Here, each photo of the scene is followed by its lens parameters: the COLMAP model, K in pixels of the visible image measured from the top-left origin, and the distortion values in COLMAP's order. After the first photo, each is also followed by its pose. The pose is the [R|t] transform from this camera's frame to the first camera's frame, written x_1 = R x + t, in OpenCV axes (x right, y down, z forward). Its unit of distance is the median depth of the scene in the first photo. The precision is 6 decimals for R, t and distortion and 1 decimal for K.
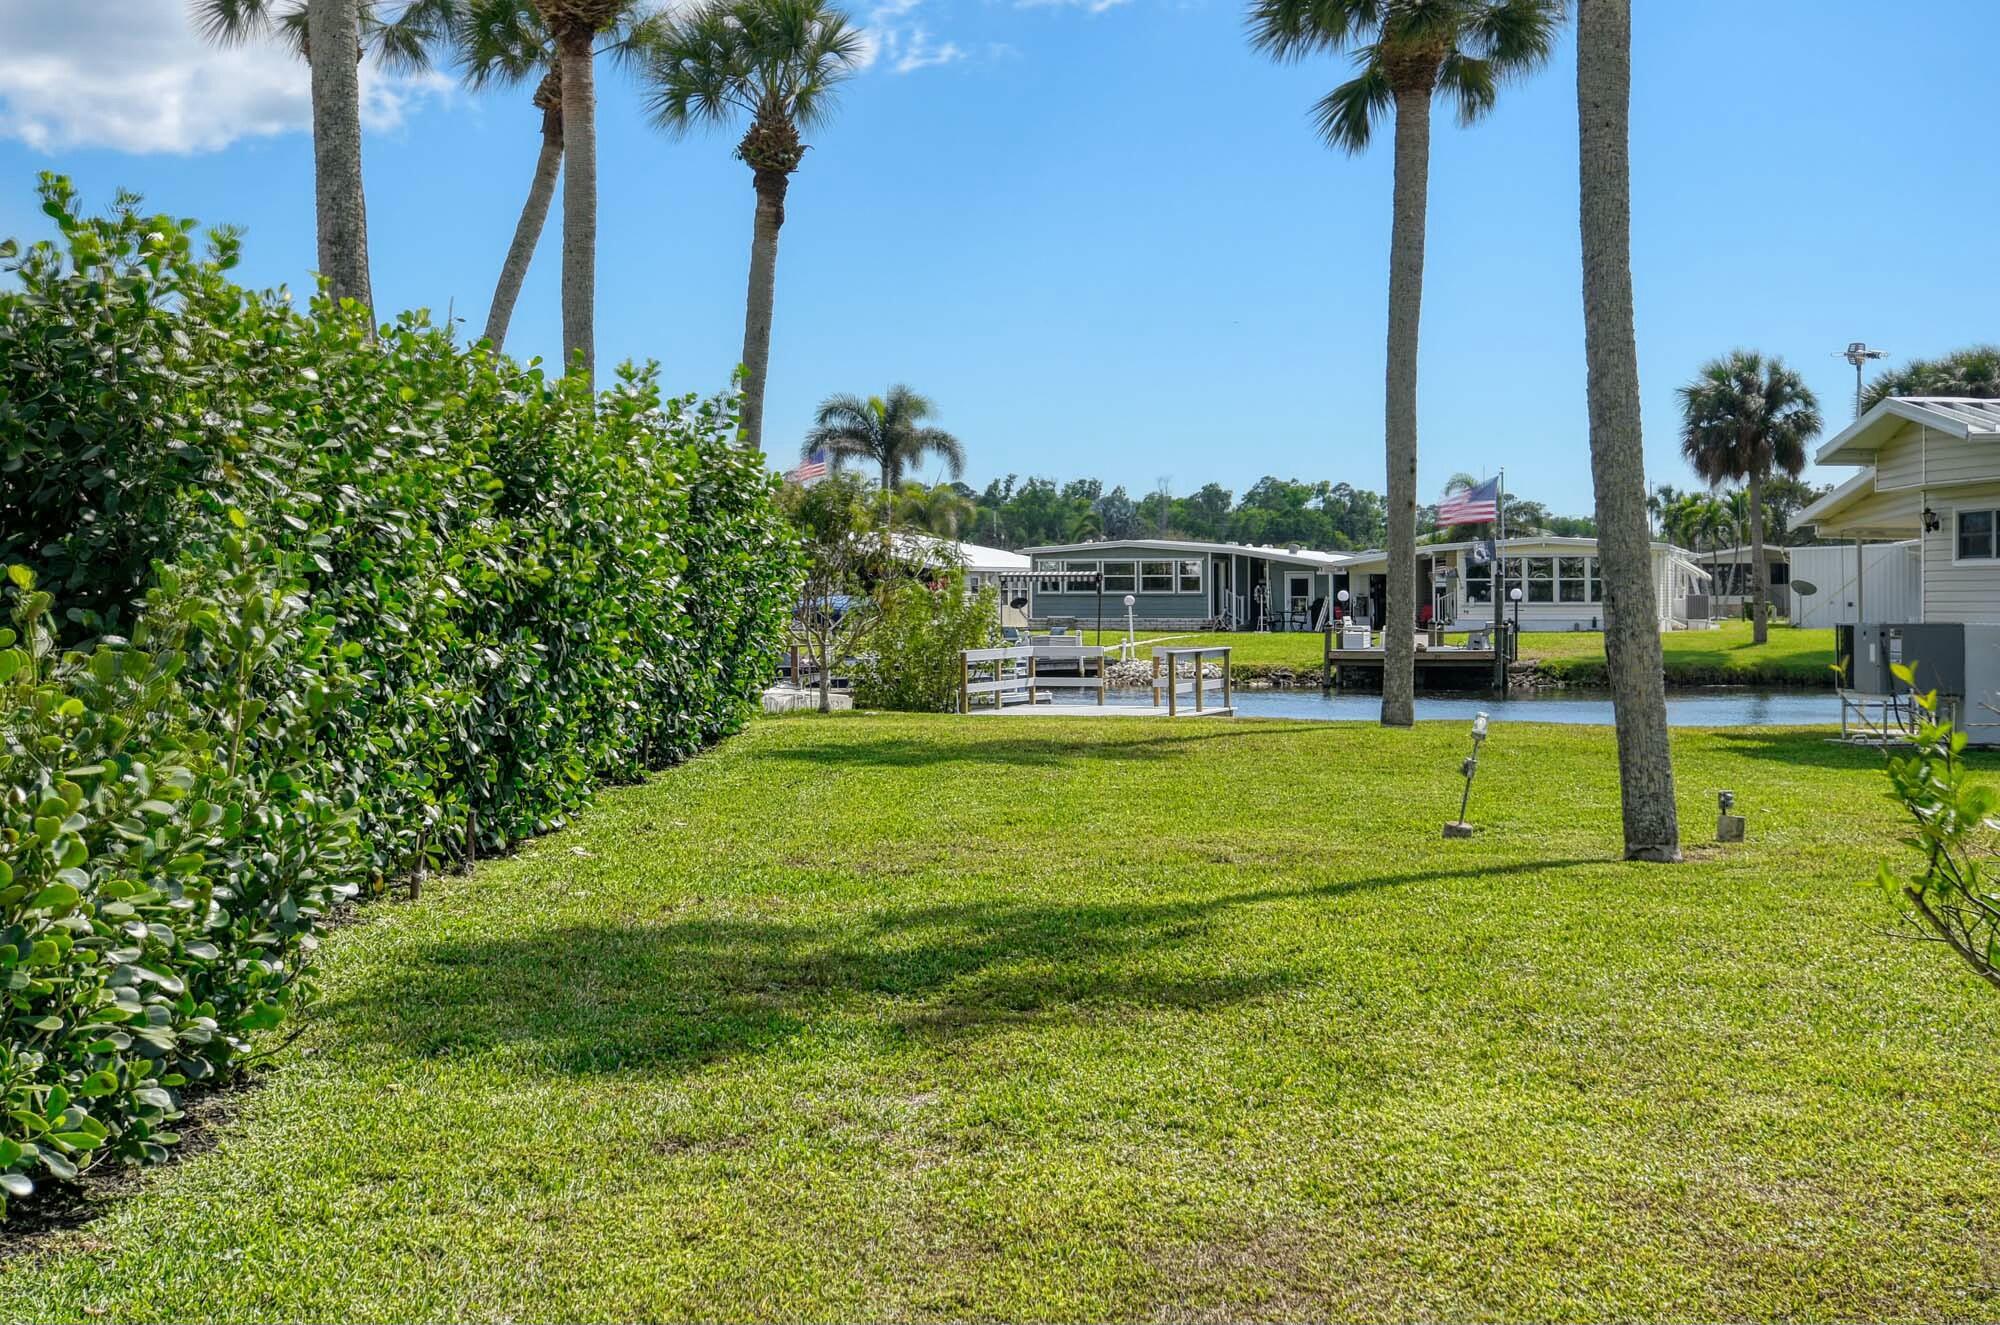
lens RADIAL K [[2001.1, 0, 1000.0], [0, 2001.1, 662.5], [0, 0, 1]] dist [0.020375, 0.011872]
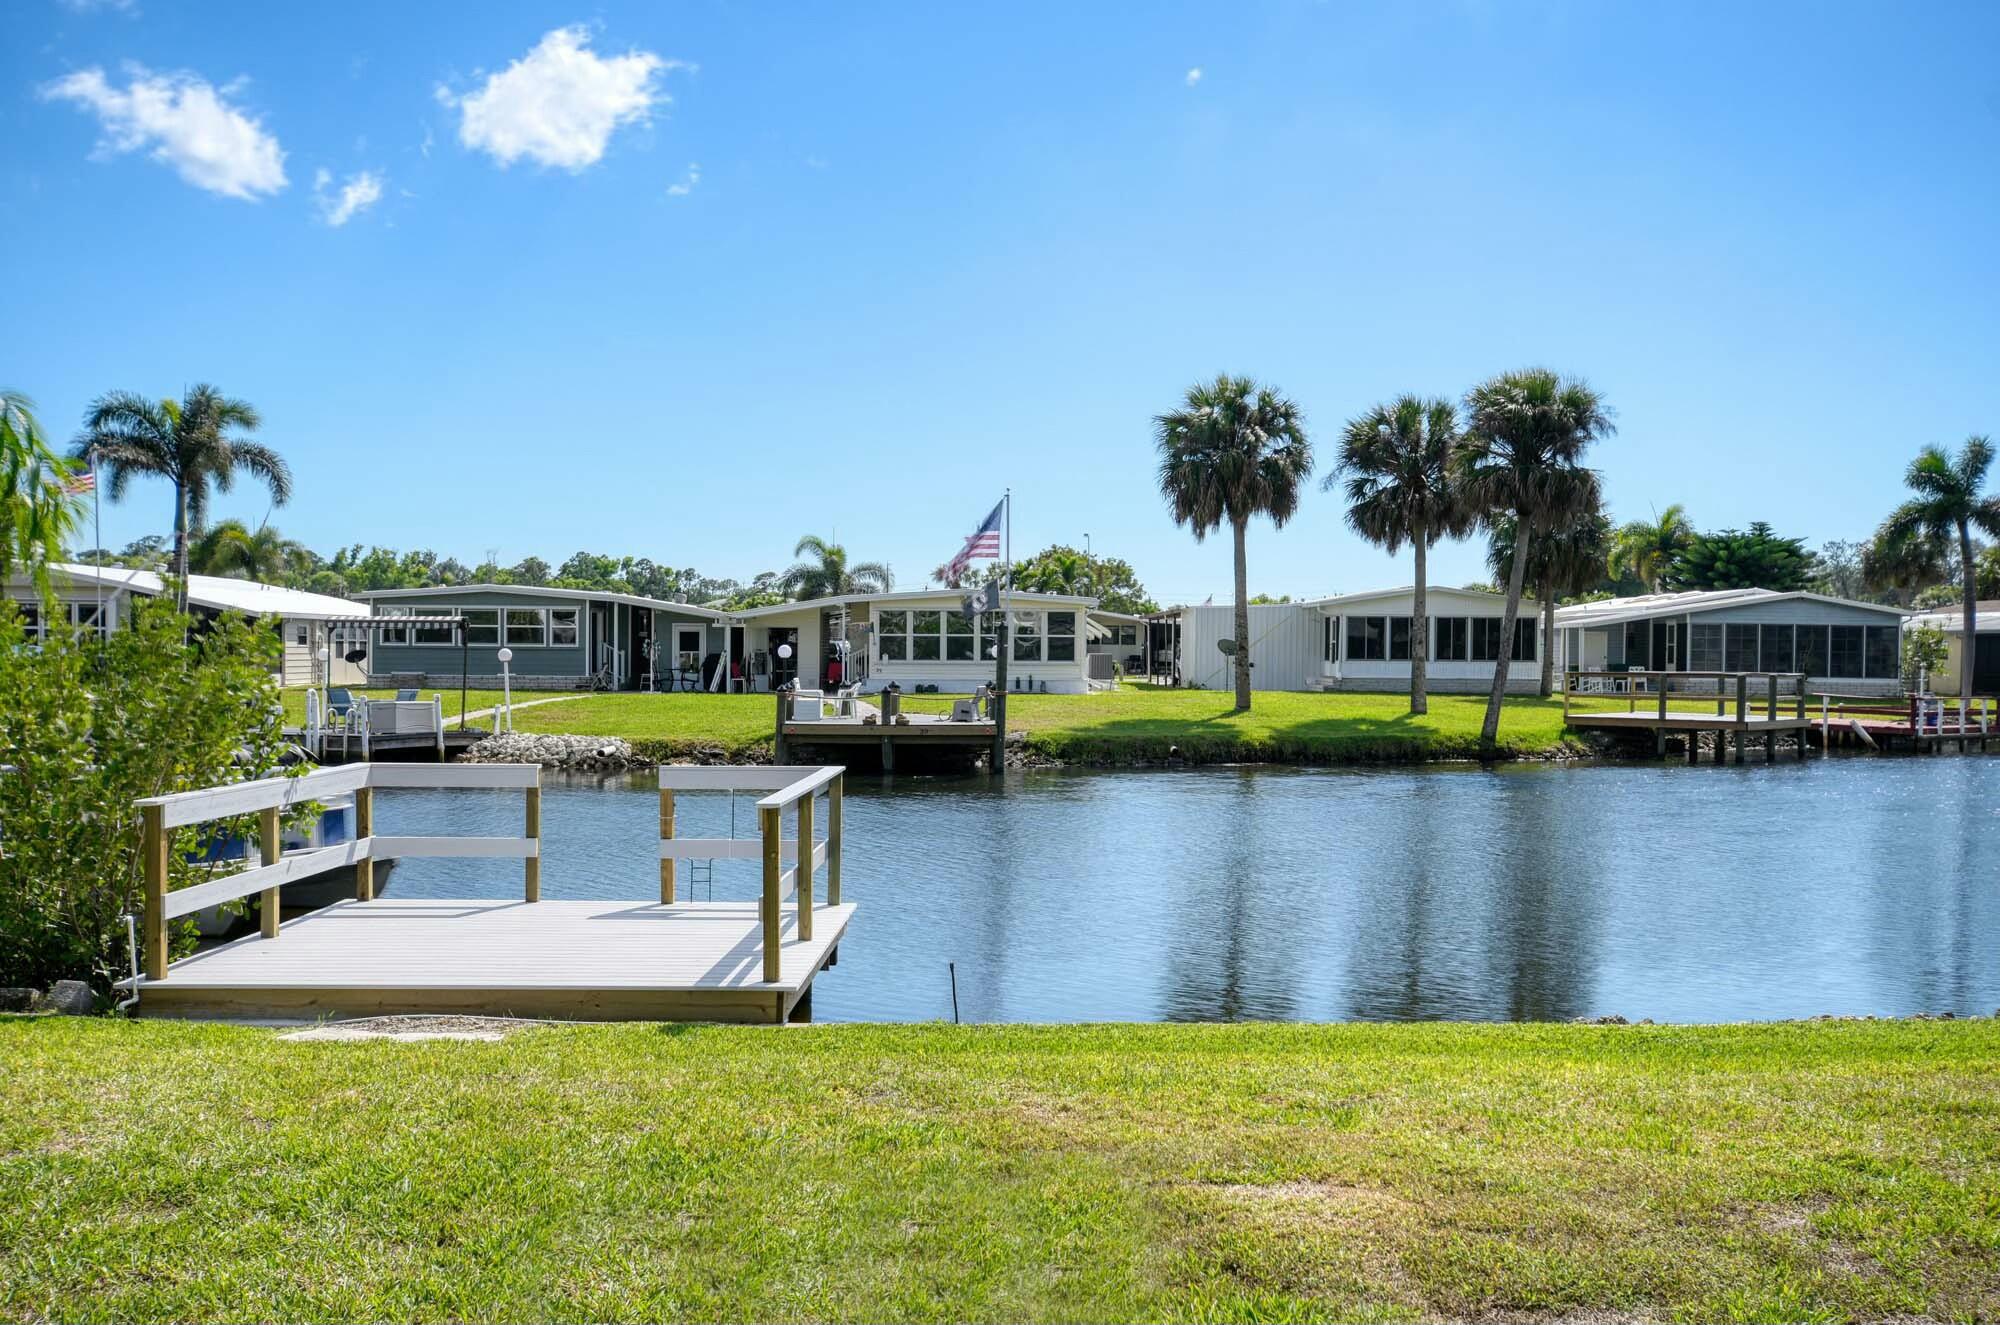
lens RADIAL K [[2001.1, 0, 1000.0], [0, 2001.1, 662.5], [0, 0, 1]] dist [0.020375, 0.011872]
pose [[0.949530, 0.007840, 0.313579, 0.002423], [0.000814, 0.999623, -0.027459, -0.004169], [-0.313676, 0.026328, 0.949165, 0.130039]]
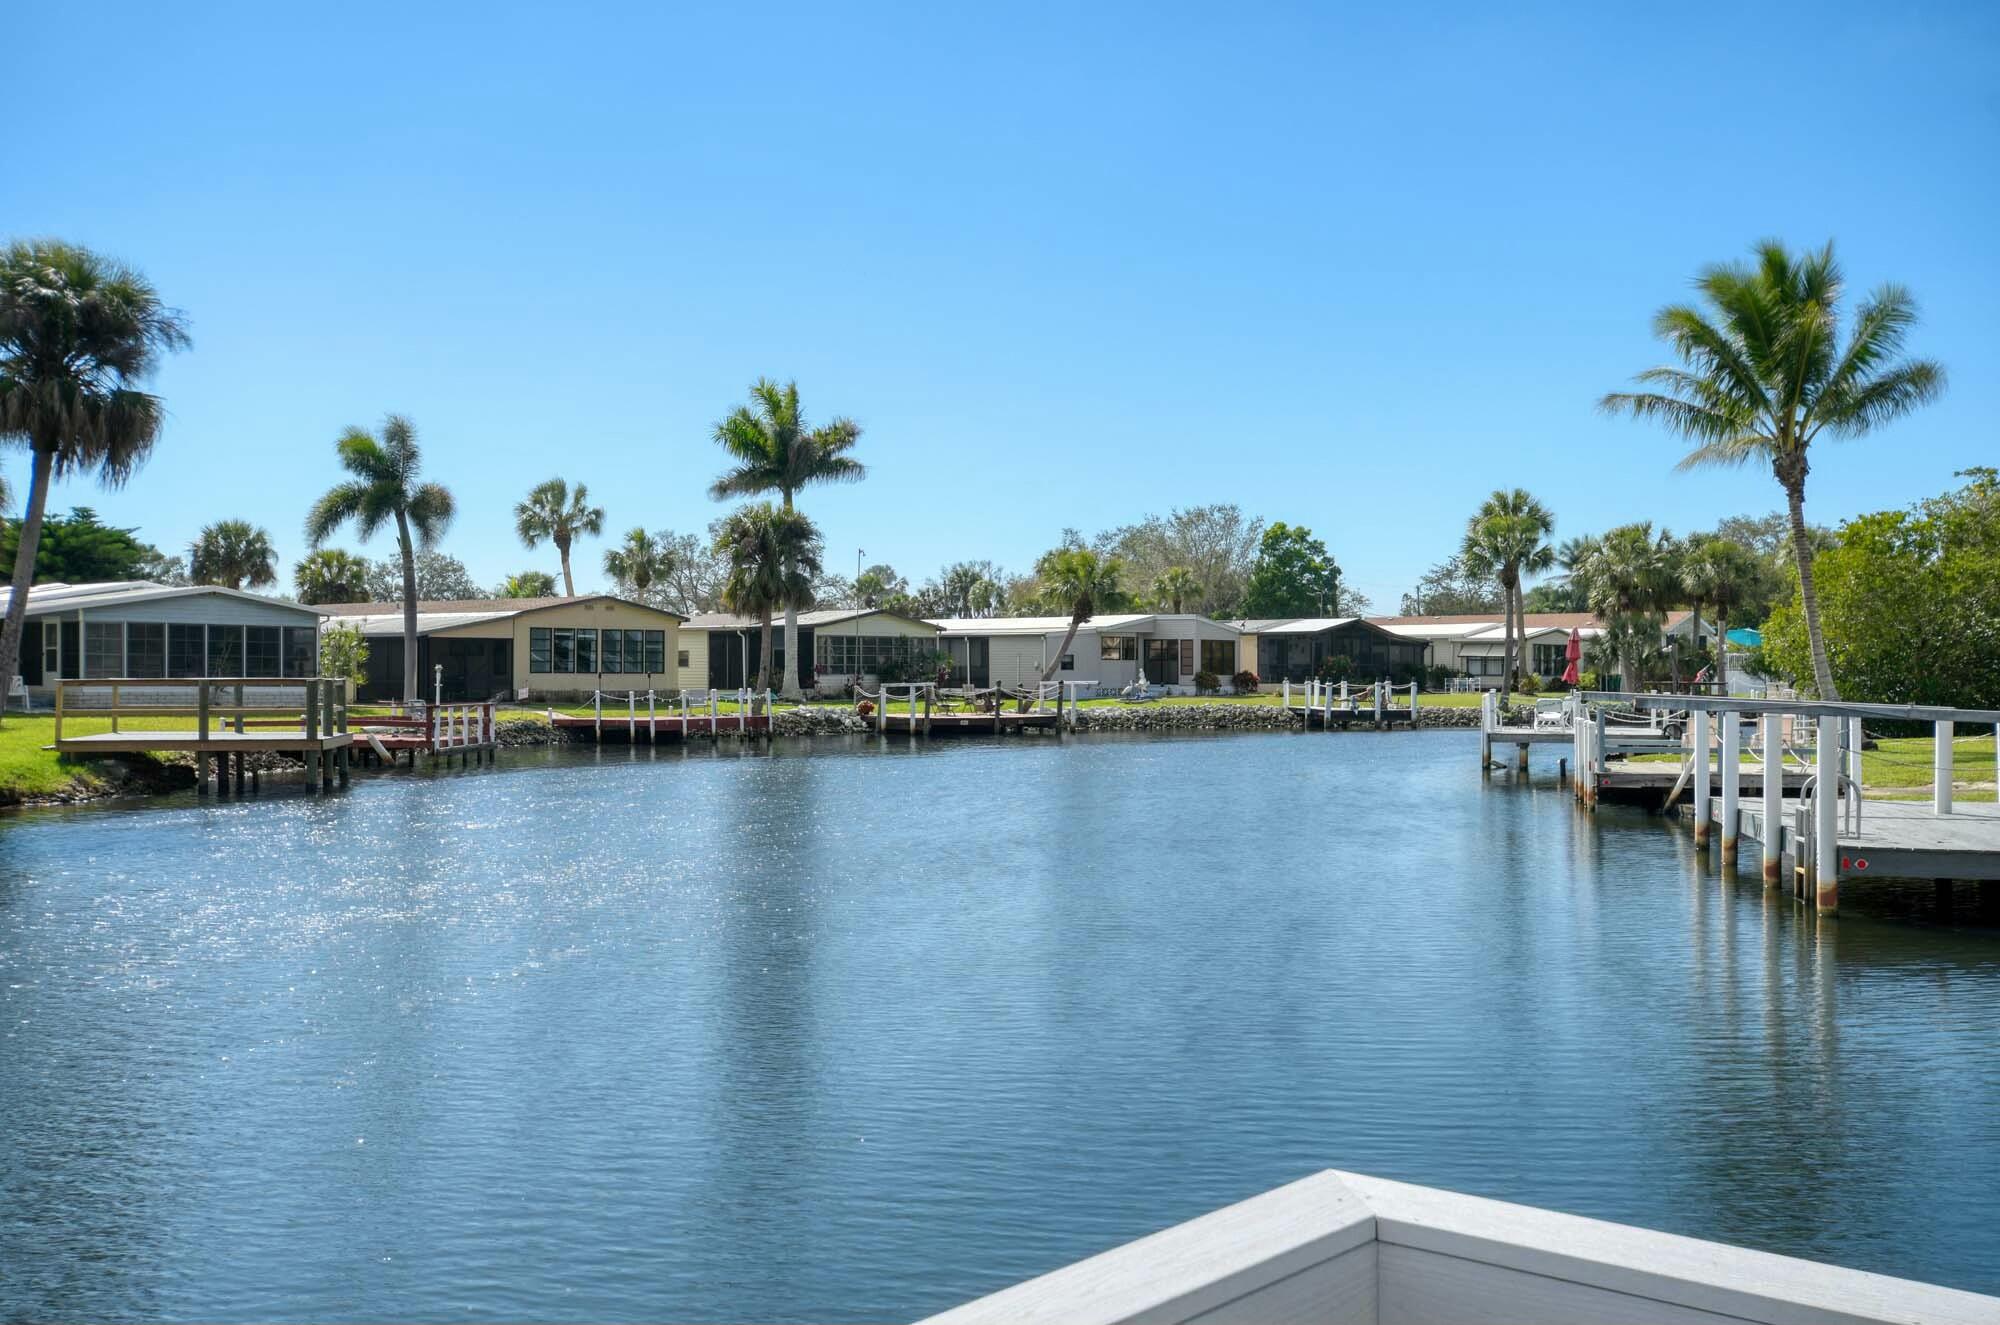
lens RADIAL K [[2001.1, 0, 1000.0], [0, 2001.1, 662.5], [0, 0, 1]] dist [0.020375, 0.011872]
pose [[0.361218, 0.007269, 0.932453, 0.013343], [0.031510, 0.999303, -0.019997, -0.005411], [-0.931949, 0.036605, 0.360738, 0.232508]]
